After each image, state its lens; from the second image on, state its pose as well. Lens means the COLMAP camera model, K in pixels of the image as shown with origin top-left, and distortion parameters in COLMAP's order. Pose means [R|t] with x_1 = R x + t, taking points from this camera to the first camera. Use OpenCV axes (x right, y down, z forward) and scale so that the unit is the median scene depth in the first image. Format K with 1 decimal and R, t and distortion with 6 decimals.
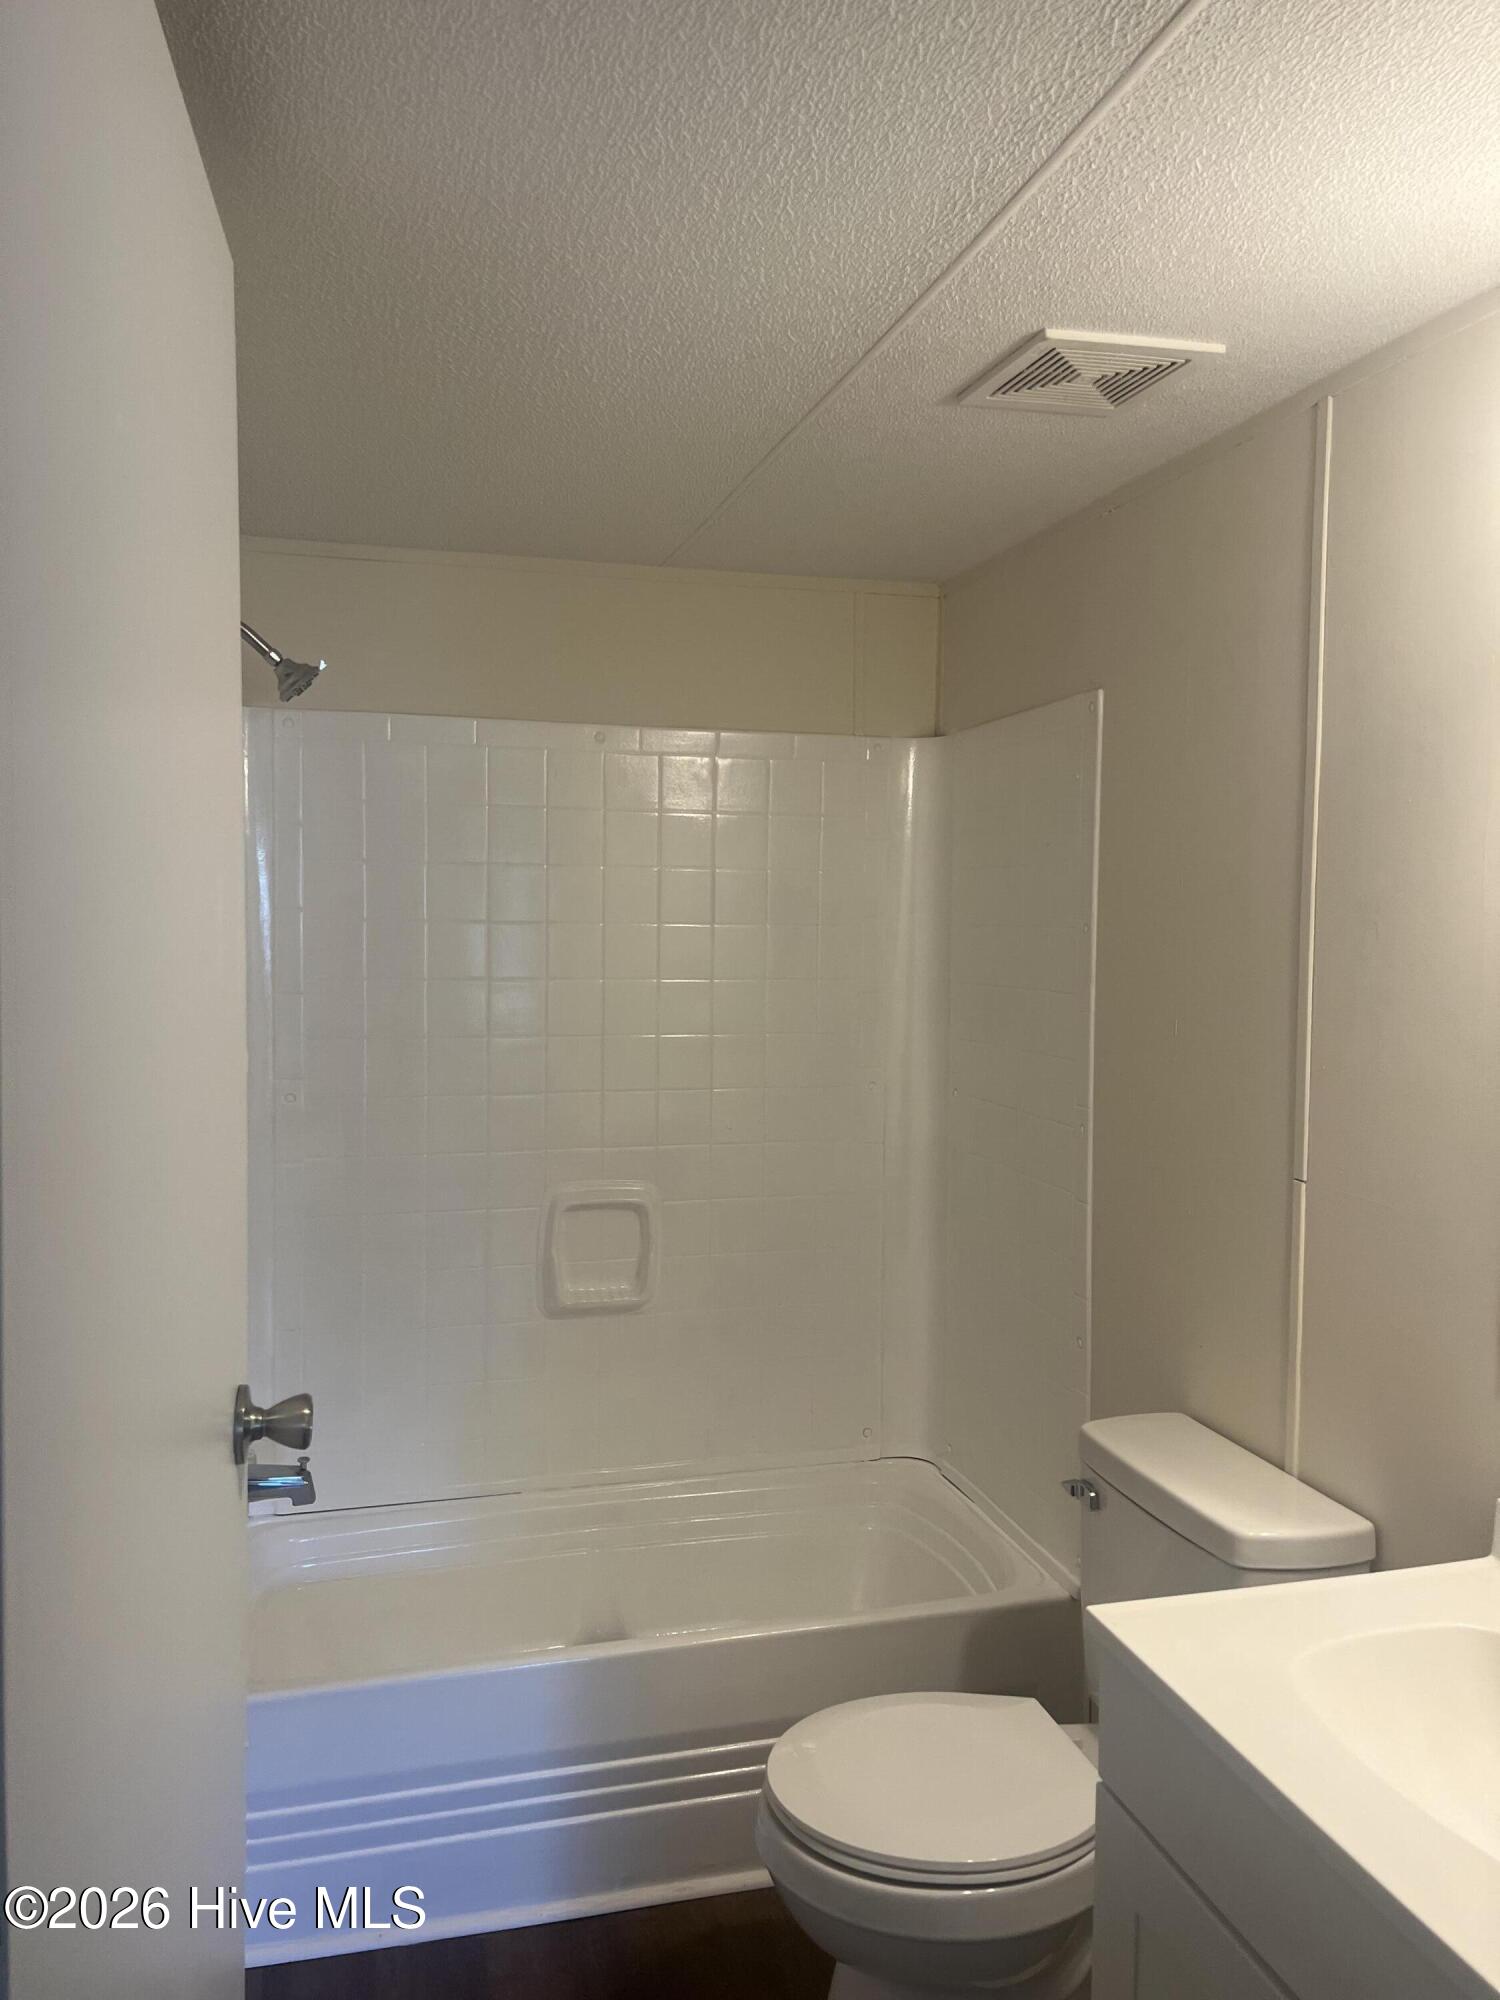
lens RADIAL K [[1517.6, 0, 748.4], [0, 1517.6, 1004.6], [0, 0, 1]] dist [0.031304, -0.011867]
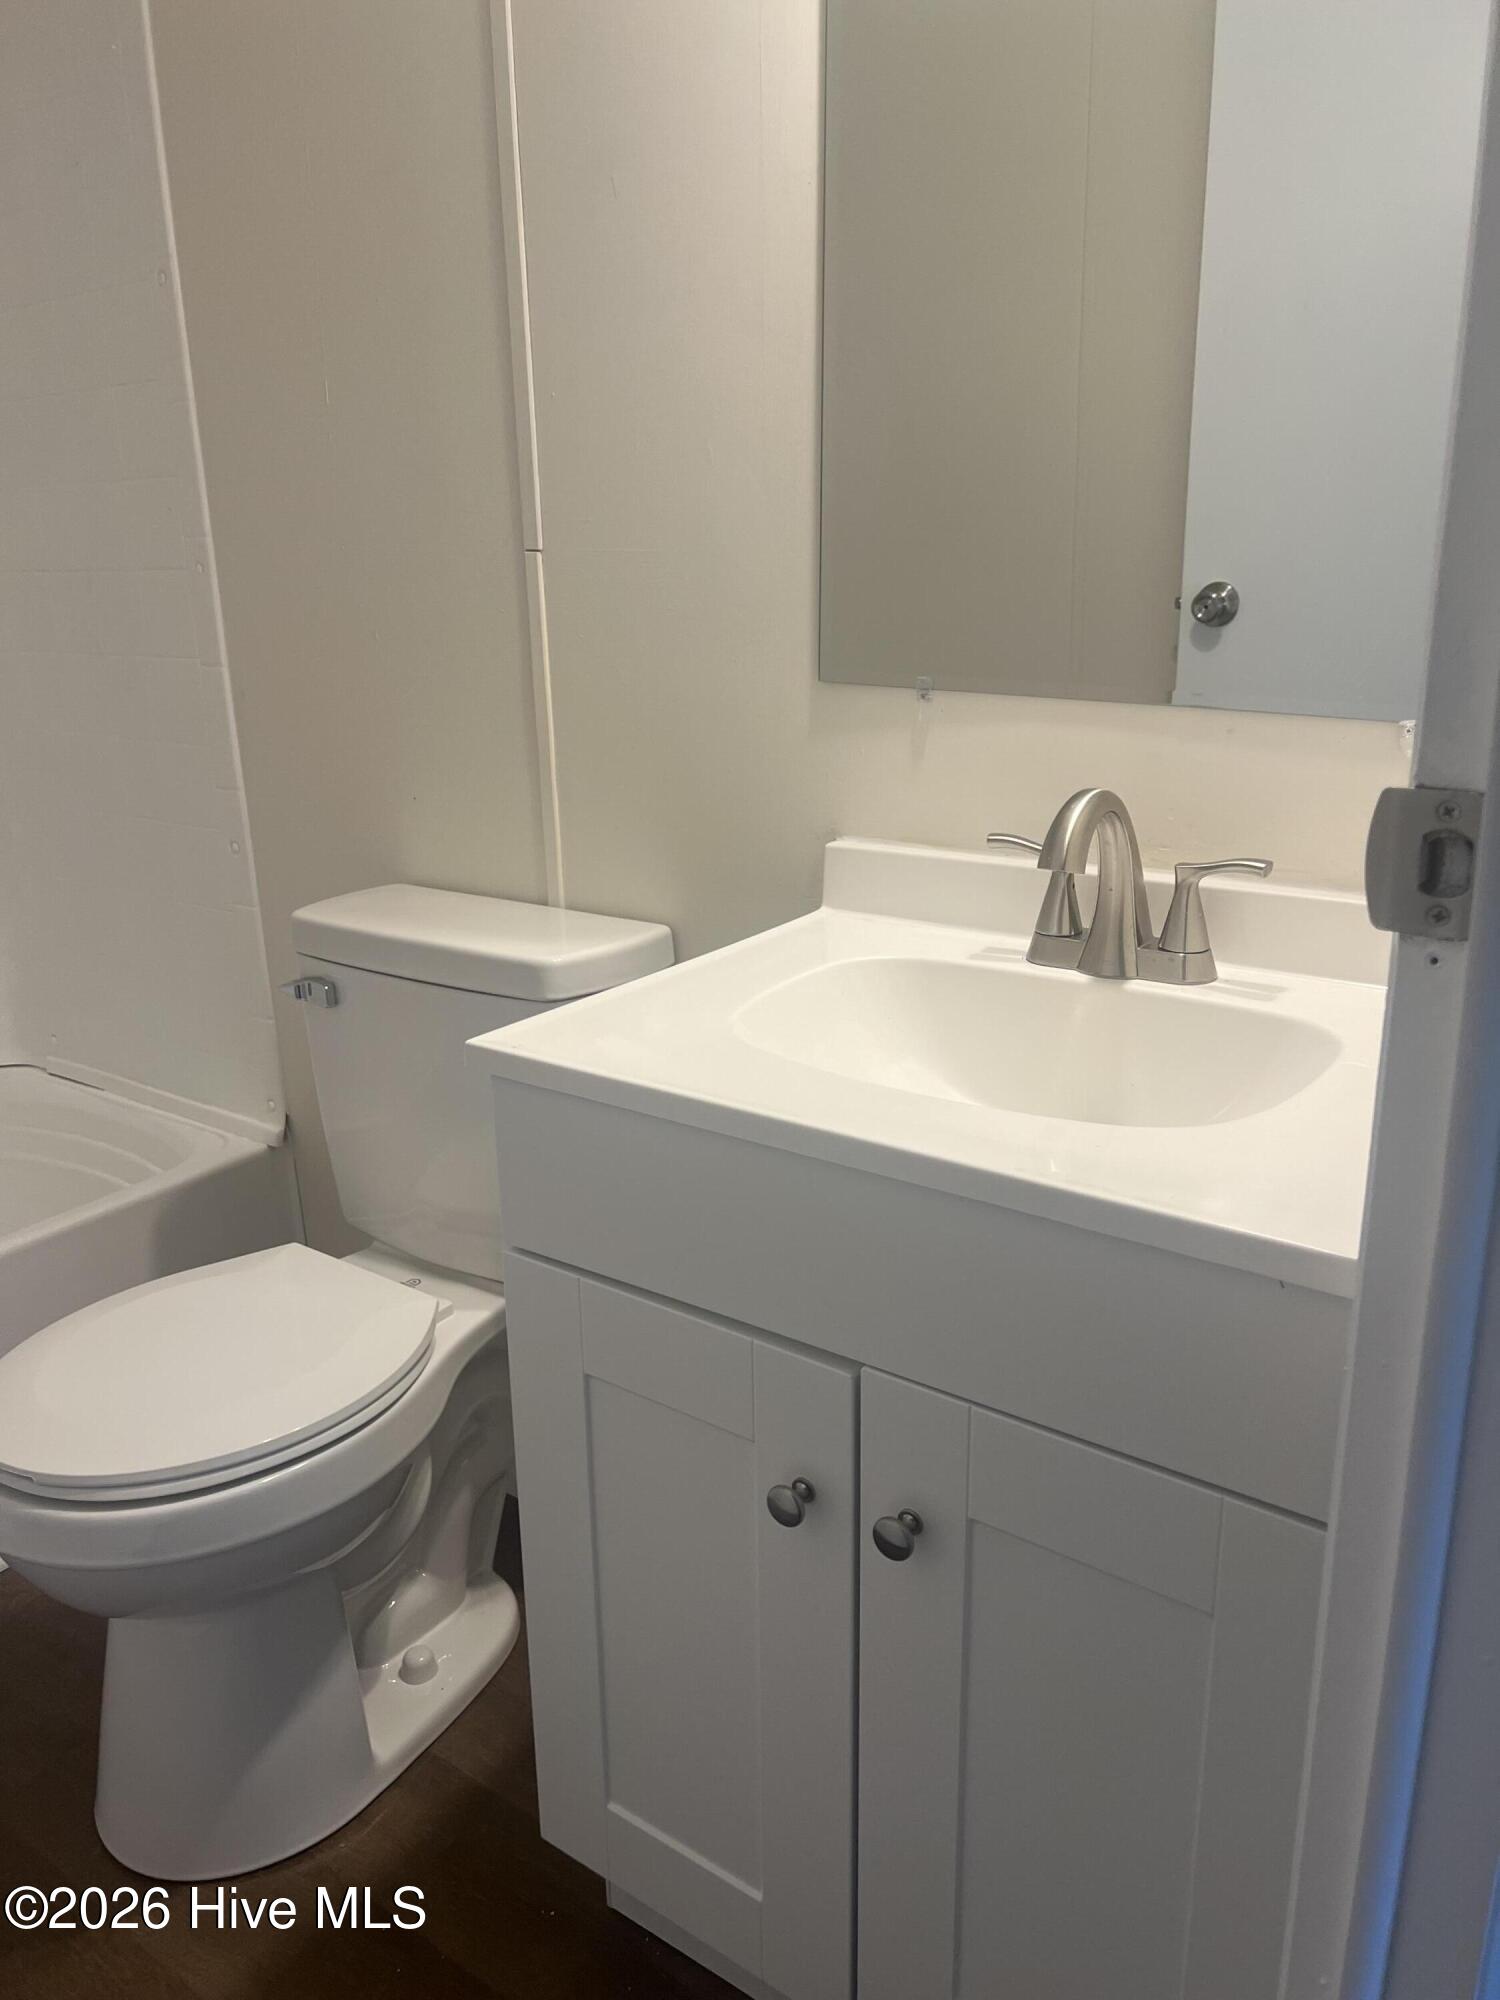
lens RADIAL K [[1517.6, 0, 746.5], [0, 1517.6, 1000.1], [0, 0, 1]] dist [0.031304, -0.011867]
pose [[0.781113, -0.196931, 0.592521, -0.077884], [0.060486, 0.968362, 0.242107, 0.156746], [-0.621453, -0.153274, 0.768312, 0.266842]]
